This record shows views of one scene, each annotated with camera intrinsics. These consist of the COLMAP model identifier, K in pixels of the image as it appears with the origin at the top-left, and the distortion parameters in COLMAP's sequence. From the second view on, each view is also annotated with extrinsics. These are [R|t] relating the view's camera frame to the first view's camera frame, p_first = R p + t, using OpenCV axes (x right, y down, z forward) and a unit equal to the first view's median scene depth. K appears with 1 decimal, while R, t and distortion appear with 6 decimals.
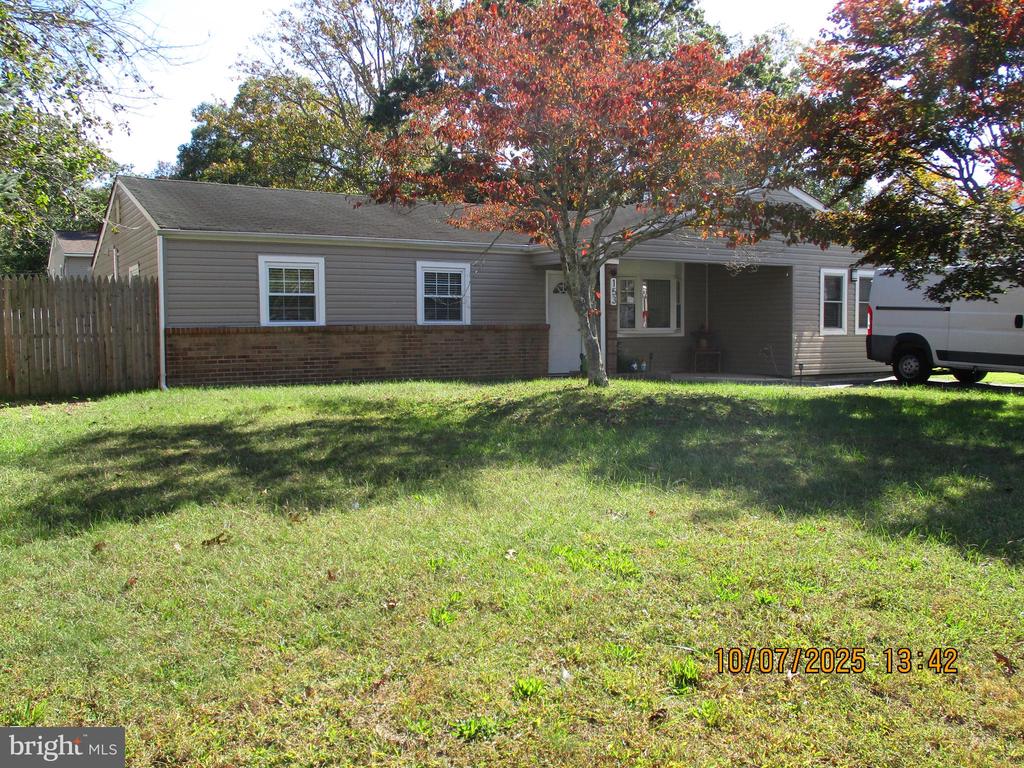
lens RADIAL K [[862.5, 0, 513.5], [0, 862.5, 383.3], [0, 0, 1]] dist [-0.022572, 0.010789]
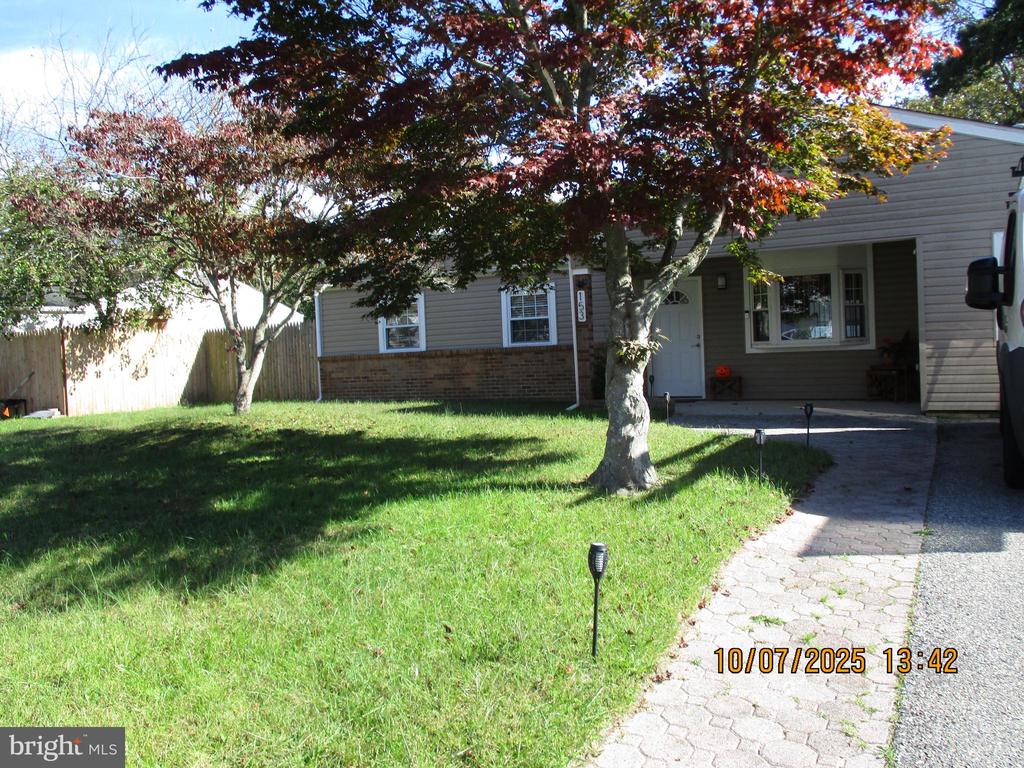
lens RADIAL K [[862.5, 0, 510.1], [0, 862.5, 382.7], [0, 0, 1]] dist [-0.022572, 0.010789]
pose [[0.520373, 0.016620, -0.853778, 0.793859], [-0.015840, 0.999826, 0.009809, -0.035214], [0.853792, 0.008419, 0.520546, 0.464471]]
